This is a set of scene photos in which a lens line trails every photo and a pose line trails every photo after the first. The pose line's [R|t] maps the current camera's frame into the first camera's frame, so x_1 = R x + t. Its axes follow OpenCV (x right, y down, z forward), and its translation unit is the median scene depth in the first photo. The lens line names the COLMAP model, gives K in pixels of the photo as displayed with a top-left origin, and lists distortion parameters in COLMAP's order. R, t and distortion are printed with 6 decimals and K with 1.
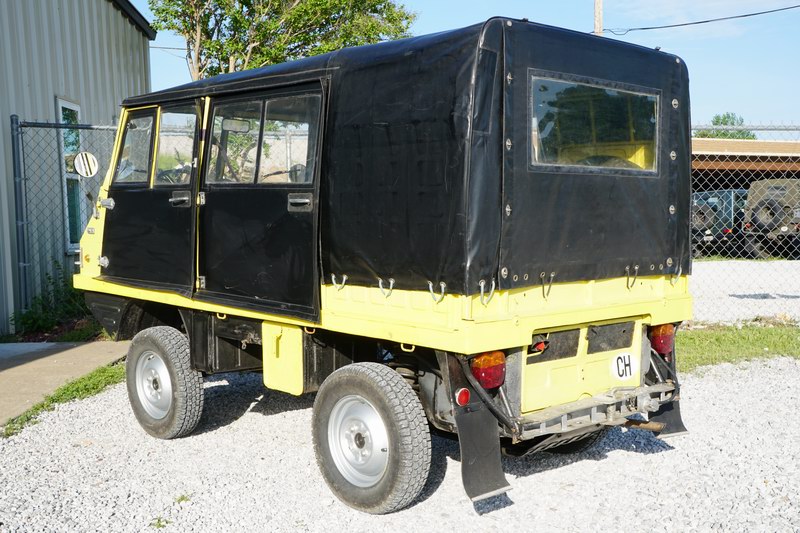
lens RADIAL K [[922.5, 0, 402.2], [0, 922.5, 271.6], [0, 0, 1]] dist [-0.002224, 0.241437]
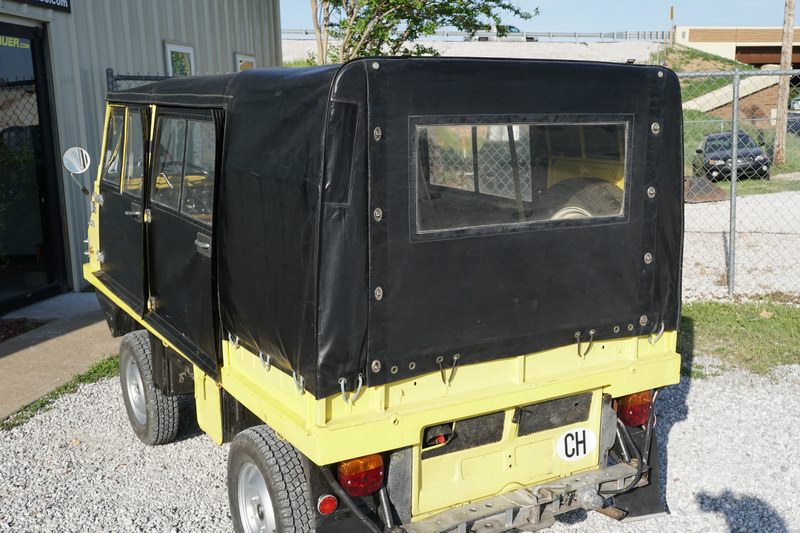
lens RADIAL K [[882.2, 0, 400.0], [0, 882.2, 266.5], [0, 0, 1]] dist [0.004424, 0.036965]
pose [[0.976480, 0.036598, -0.212479, 0.253320], [-0.011299, 0.992820, 0.119083, -0.155702], [0.215311, -0.113882, 0.969882, 0.204252]]
